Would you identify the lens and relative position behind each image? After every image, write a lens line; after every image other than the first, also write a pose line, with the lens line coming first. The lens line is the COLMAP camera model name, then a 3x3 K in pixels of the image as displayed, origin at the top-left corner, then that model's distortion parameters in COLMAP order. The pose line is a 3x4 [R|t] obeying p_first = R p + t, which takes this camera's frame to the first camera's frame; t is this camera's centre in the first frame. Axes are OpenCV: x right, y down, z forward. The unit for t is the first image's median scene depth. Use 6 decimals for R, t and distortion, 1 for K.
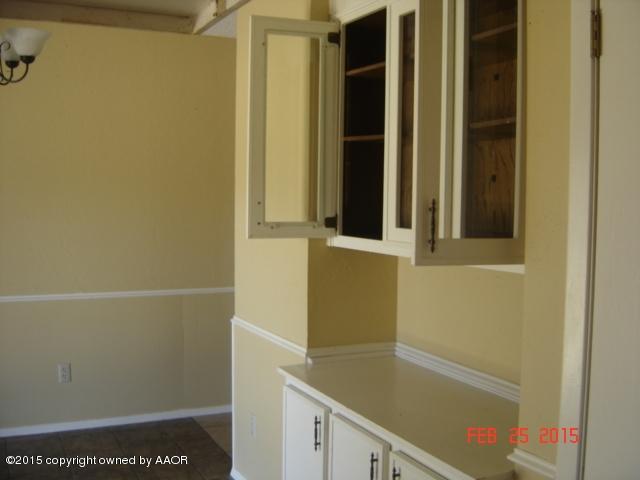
lens RADIAL K [[711.9, 0, 320.0], [0, 711.9, 240.0], [0, 0, 1]] dist [-0.157149, -0.007555]
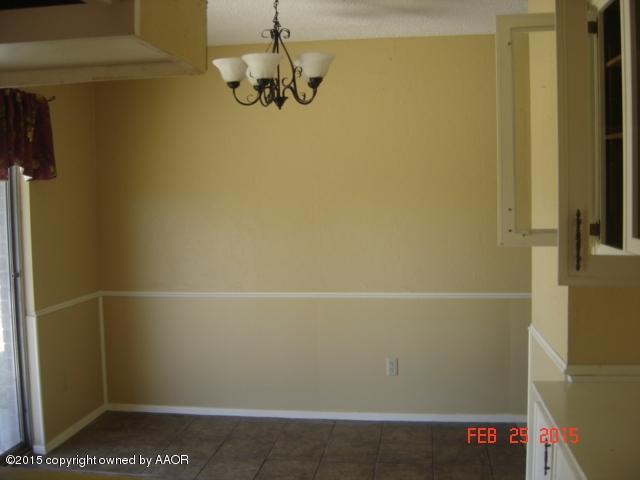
lens RADIAL K [[711.9, 0, 320.0], [0, 711.9, 240.0], [0, 0, 1]] dist [-0.157149, -0.007555]
pose [[0.811937, 0.012852, -0.583603, 0.247743], [-0.009888, 0.999917, 0.008264, -0.014997], [0.583661, -0.000939, 0.811997, 0.073723]]
